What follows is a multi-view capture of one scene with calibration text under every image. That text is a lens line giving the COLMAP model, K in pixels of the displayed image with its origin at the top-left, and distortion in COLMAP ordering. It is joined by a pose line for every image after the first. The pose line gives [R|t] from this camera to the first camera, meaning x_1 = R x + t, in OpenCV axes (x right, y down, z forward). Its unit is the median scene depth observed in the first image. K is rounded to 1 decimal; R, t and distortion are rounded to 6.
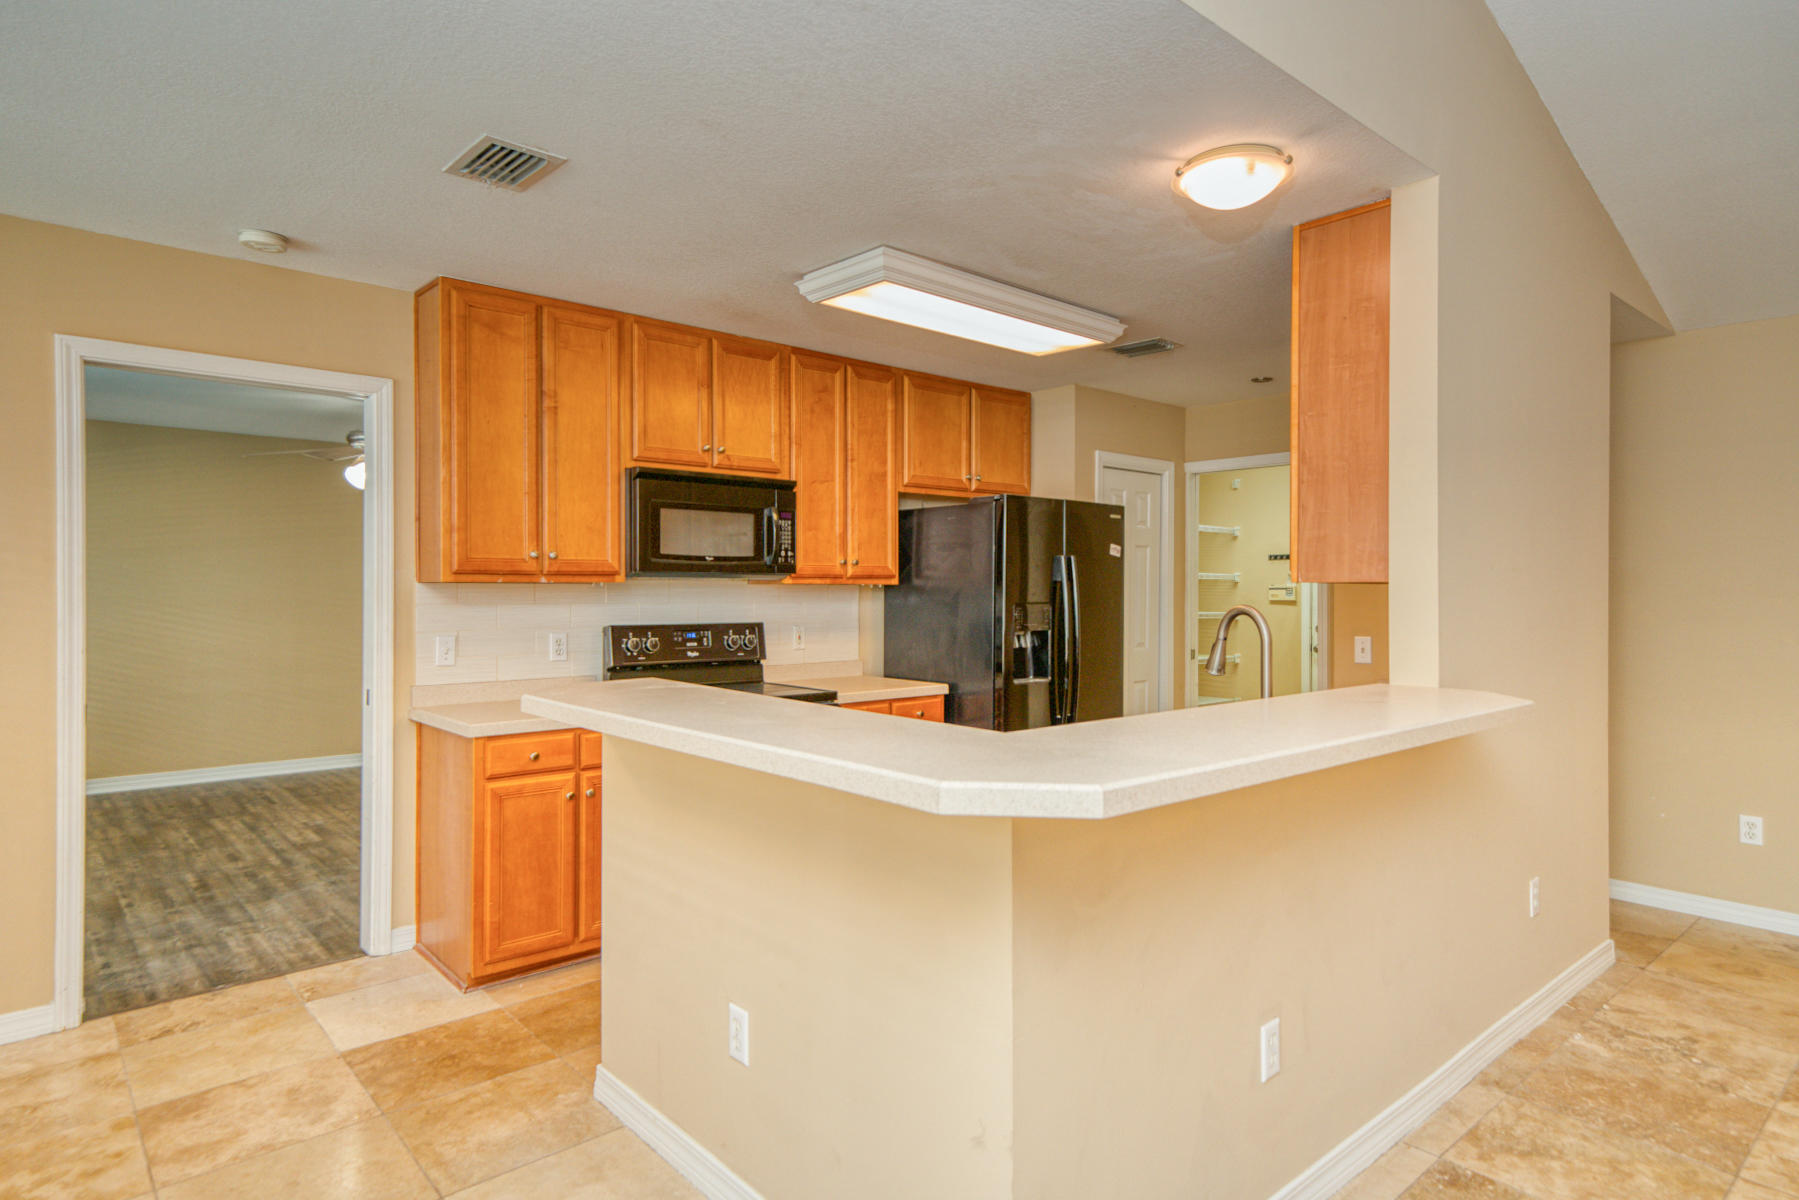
lens RADIAL K [[995.3, 0, 902.5], [0, 995.3, 592.8], [0, 0, 1]] dist [0.022172, 0.004580]
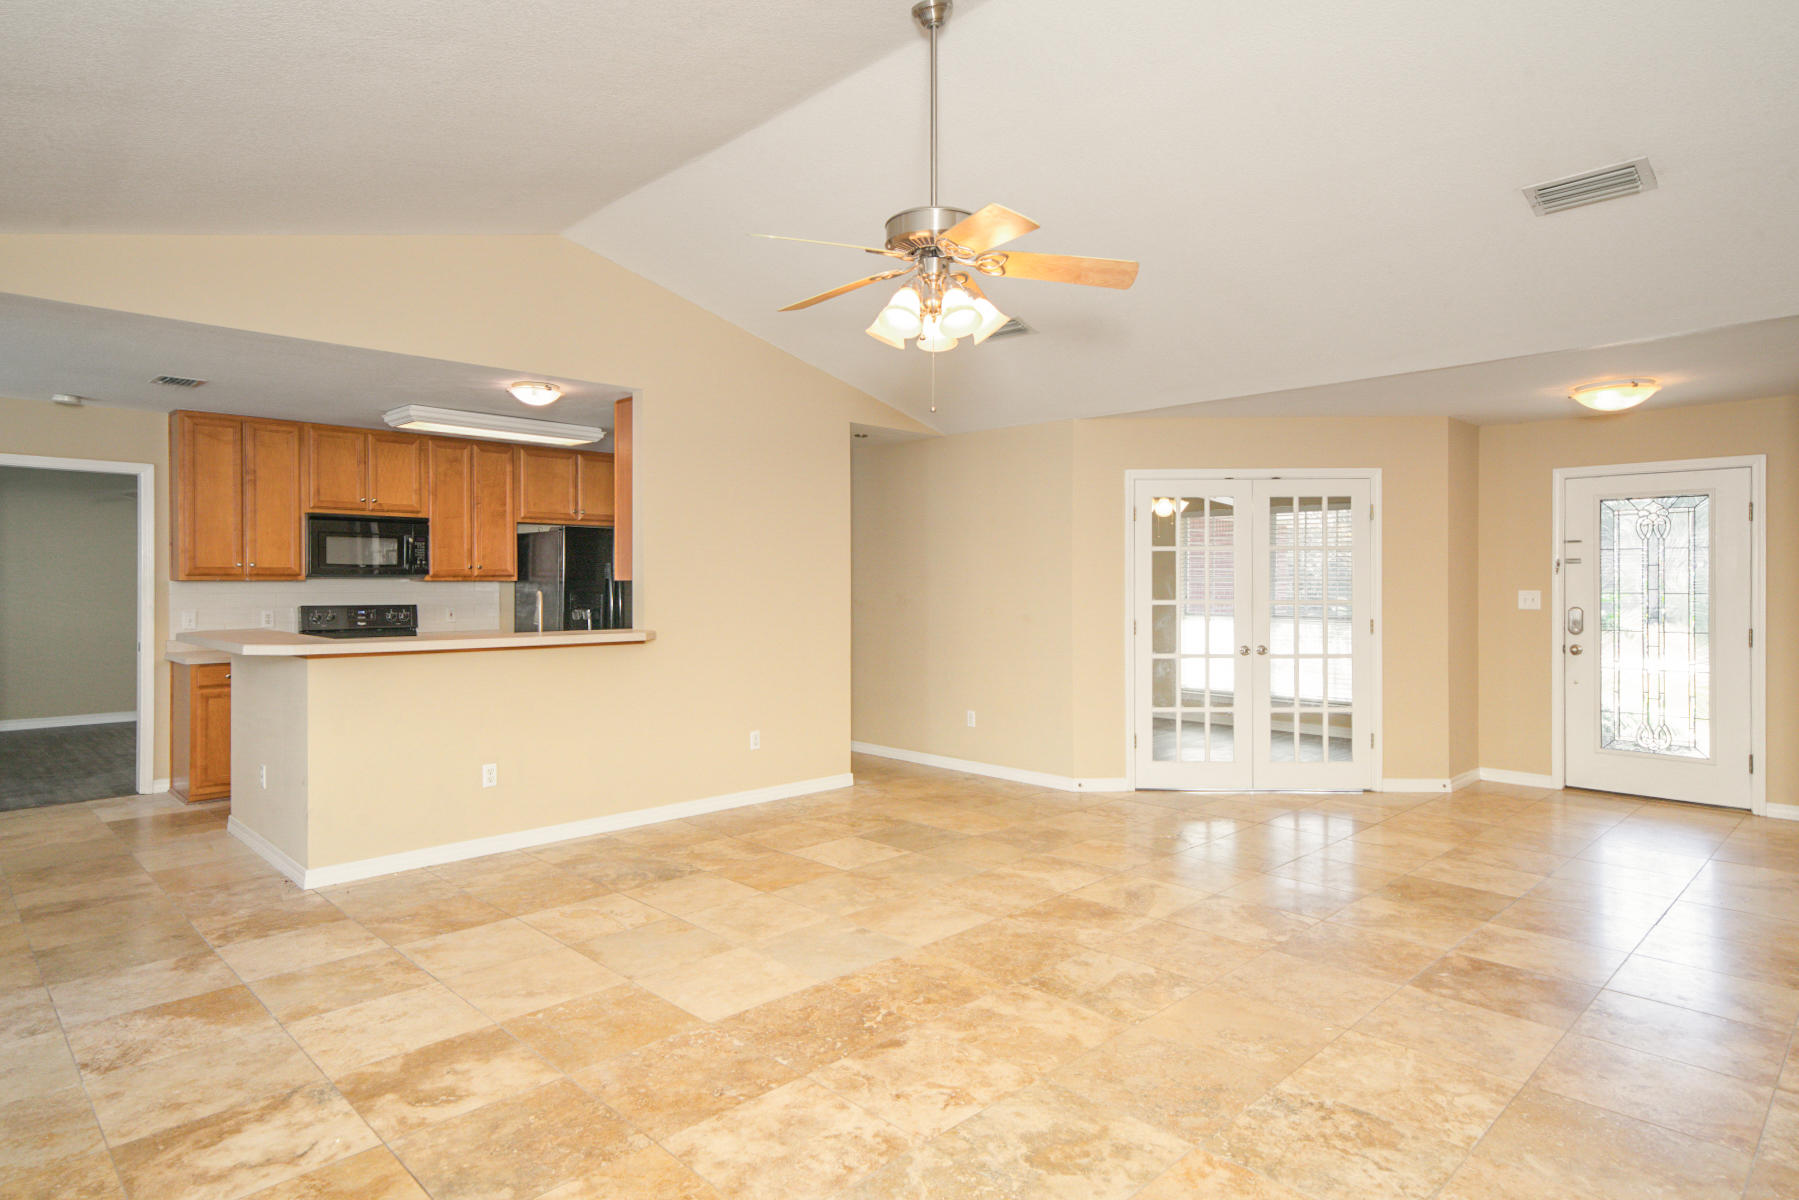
lens RADIAL K [[995.3, 0, 899.2], [0, 995.3, 584.2], [0, 0, 1]] dist [0.022172, 0.004580]
pose [[0.998585, -0.001698, 0.053152, 0.652133], [0.001843, 0.999995, -0.002684, 0.003062], [-0.053147, 0.002778, 0.998583, -0.774352]]
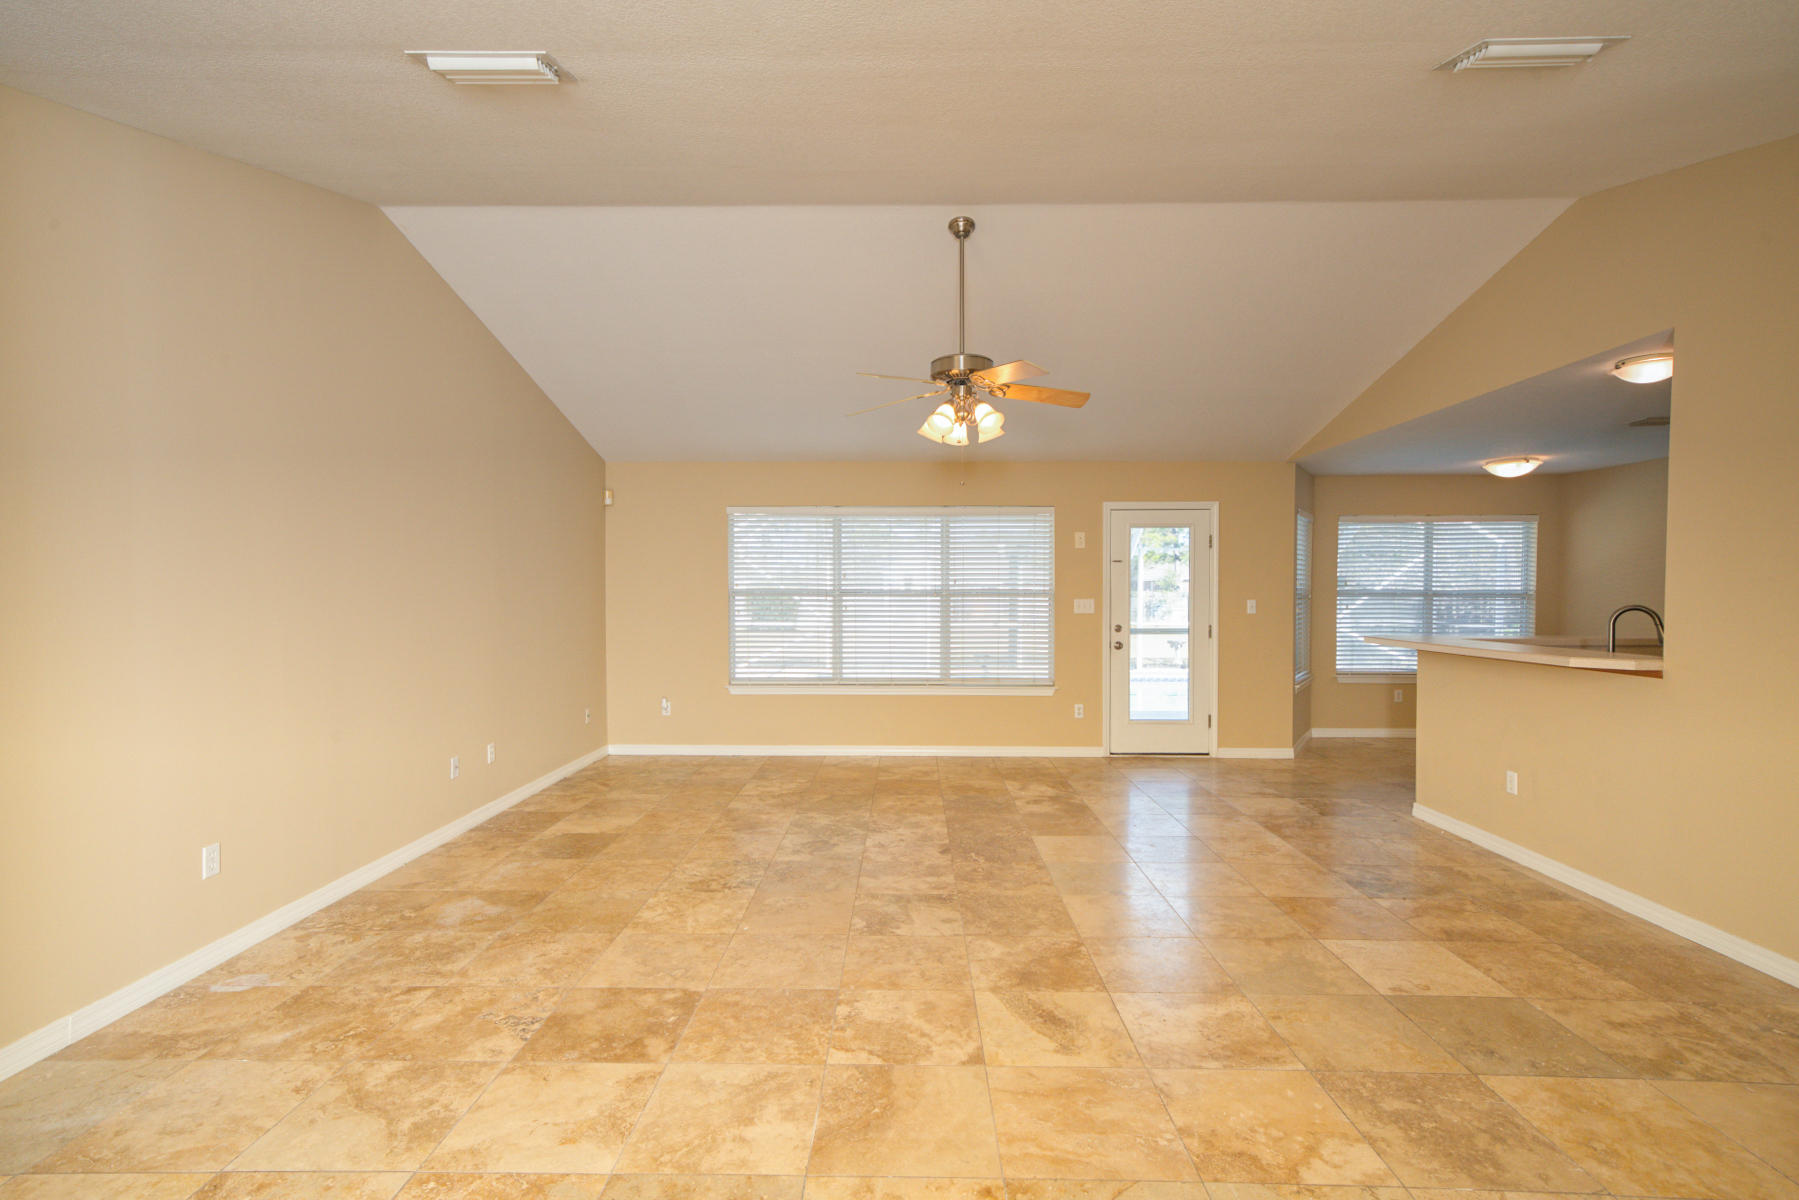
lens RADIAL K [[837.7, 0, 897.6], [0, 837.7, 604.6], [0, 0, 1]] dist [0.014051, 0.001192]
pose [[-0.672941, 0.008313, -0.739649, 1.561179], [-0.003913, 0.999883, 0.014798, -0.003609], [0.739686, 0.012853, -0.672830, 0.683748]]
